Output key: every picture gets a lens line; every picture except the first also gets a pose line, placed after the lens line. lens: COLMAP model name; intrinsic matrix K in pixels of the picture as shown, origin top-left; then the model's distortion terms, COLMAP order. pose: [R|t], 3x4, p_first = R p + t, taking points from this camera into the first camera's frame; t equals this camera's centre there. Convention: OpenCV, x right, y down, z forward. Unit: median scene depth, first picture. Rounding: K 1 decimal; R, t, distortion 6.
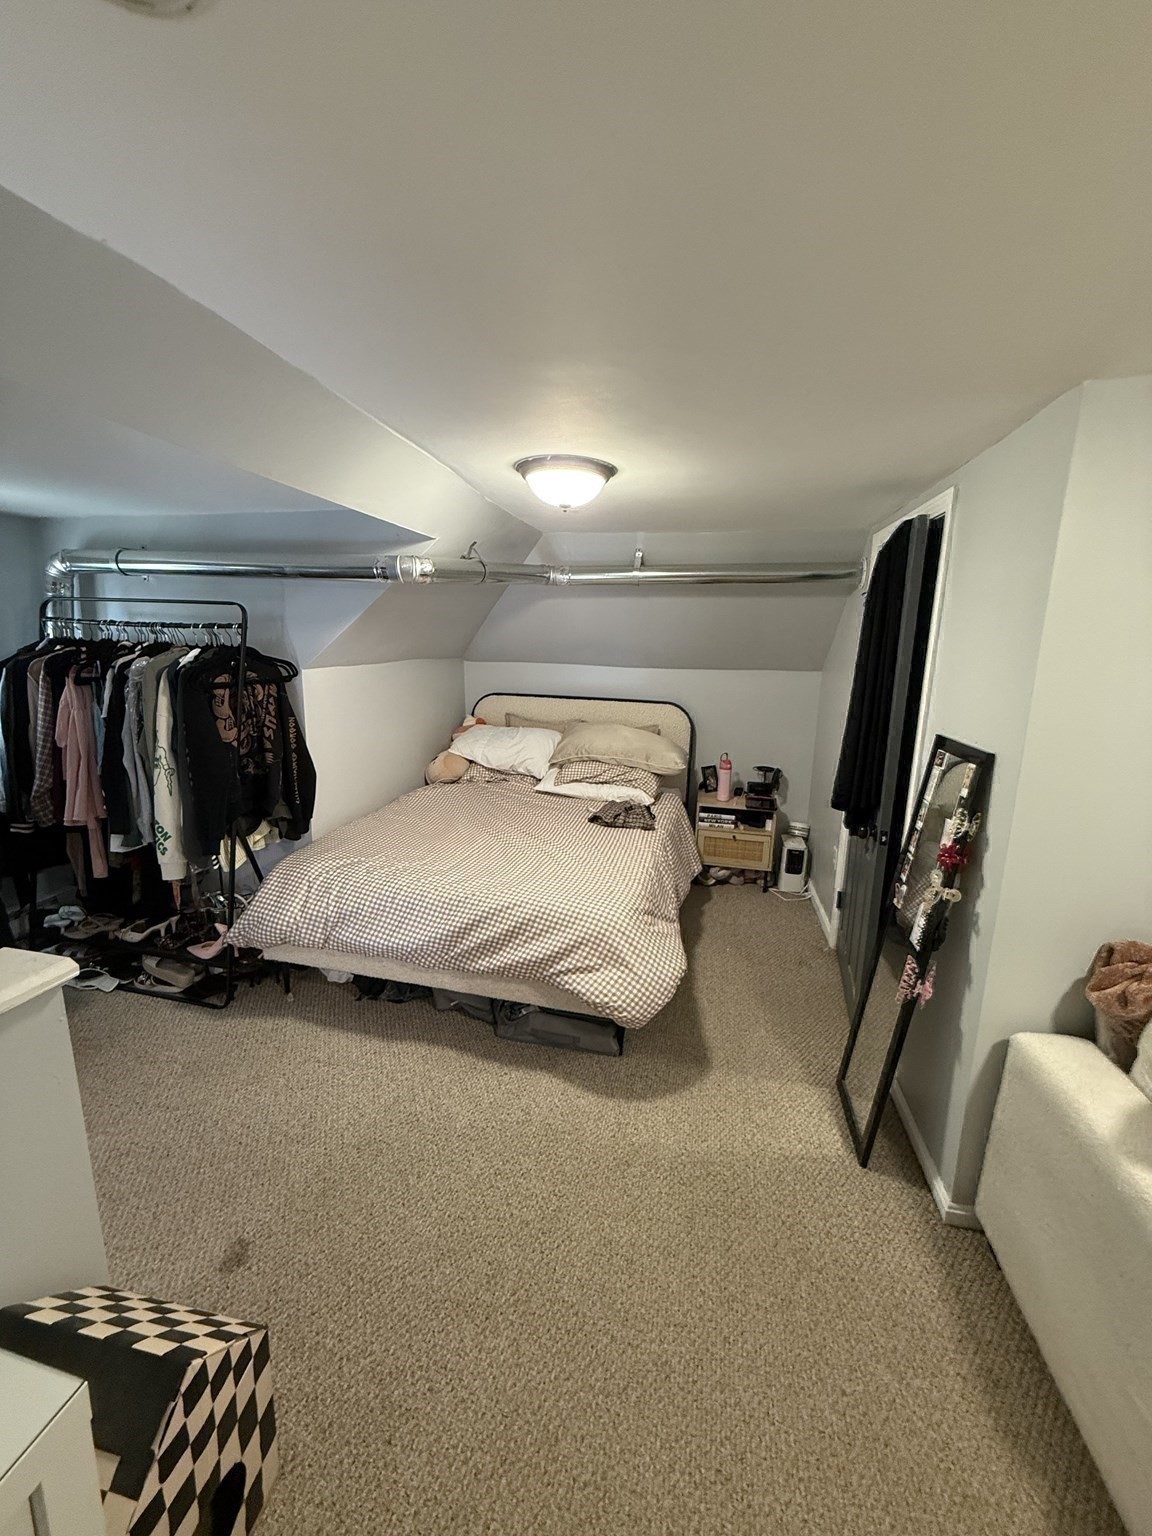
lens RADIAL K [[612.1, 0, 578.8], [0, 612.1, 765.4], [0, 0, 1]] dist [0.000195, 0.000099]
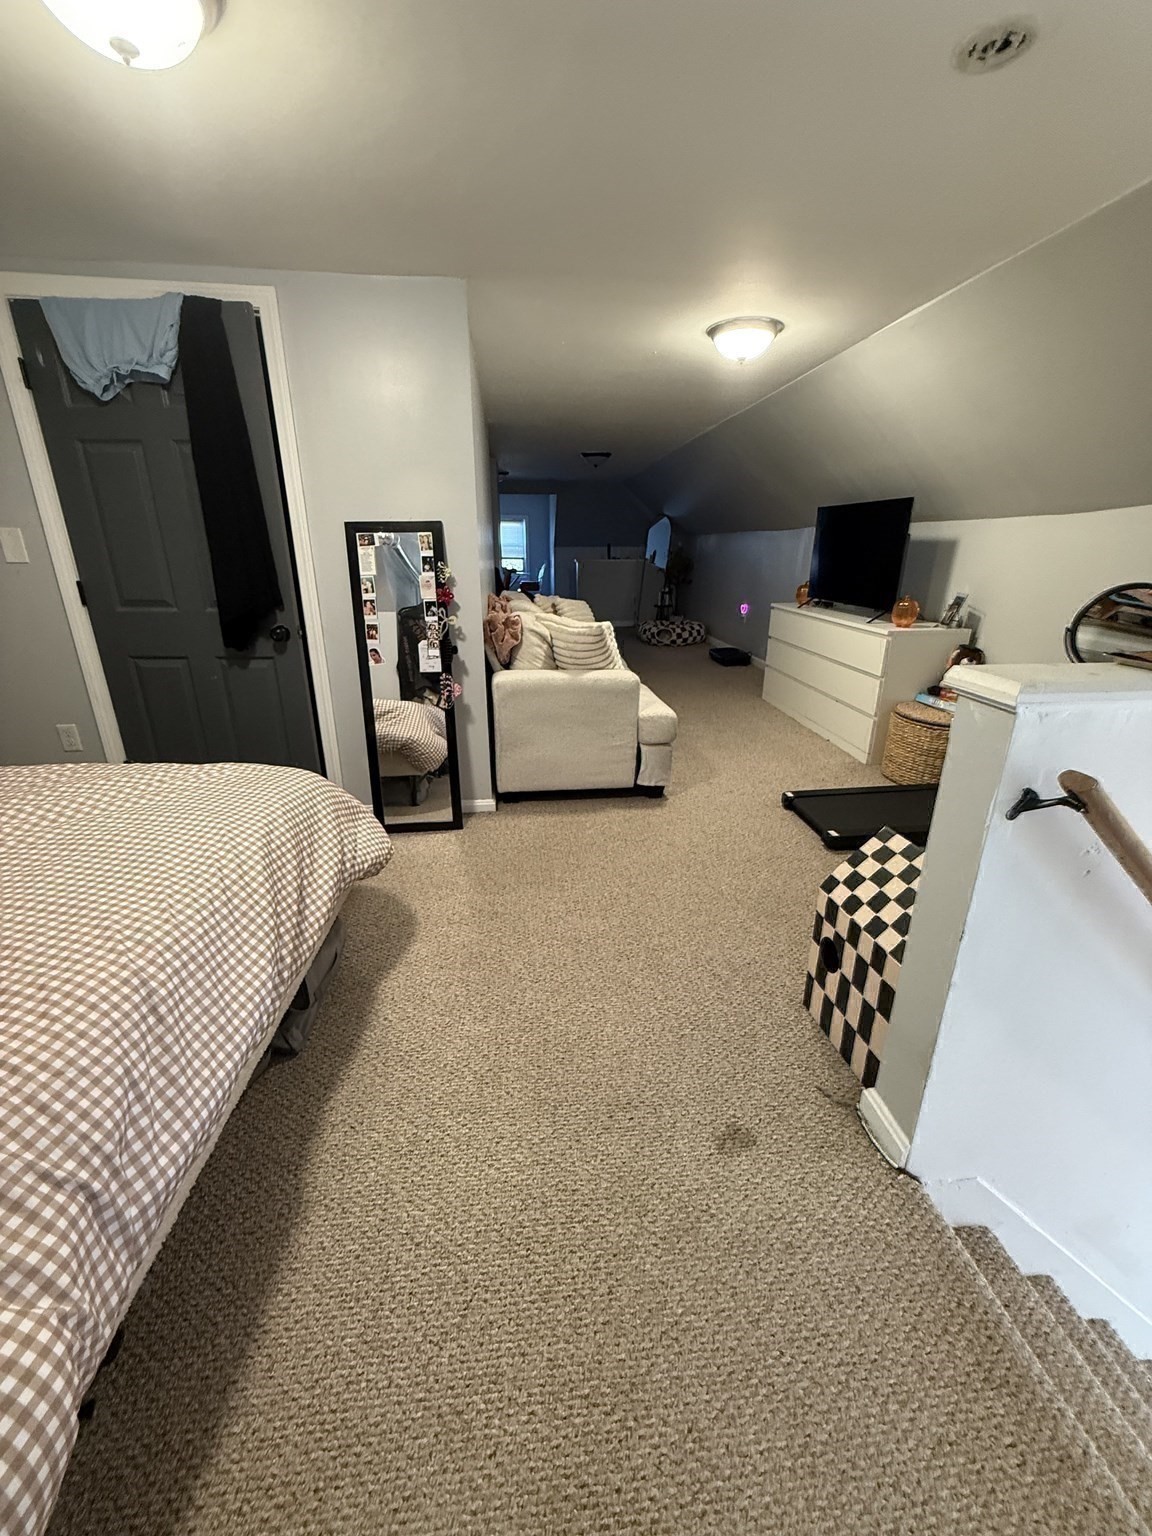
lens RADIAL K [[612.1, 0, 578.8], [0, 612.1, 765.4], [0, 0, 1]] dist [0.000195, 0.000099]
pose [[-0.319495, -0.335138, 0.886344, -0.823704], [0.182106, 0.896218, 0.404514, -0.023837], [-0.929925, 0.290648, -0.225306, 0.960927]]
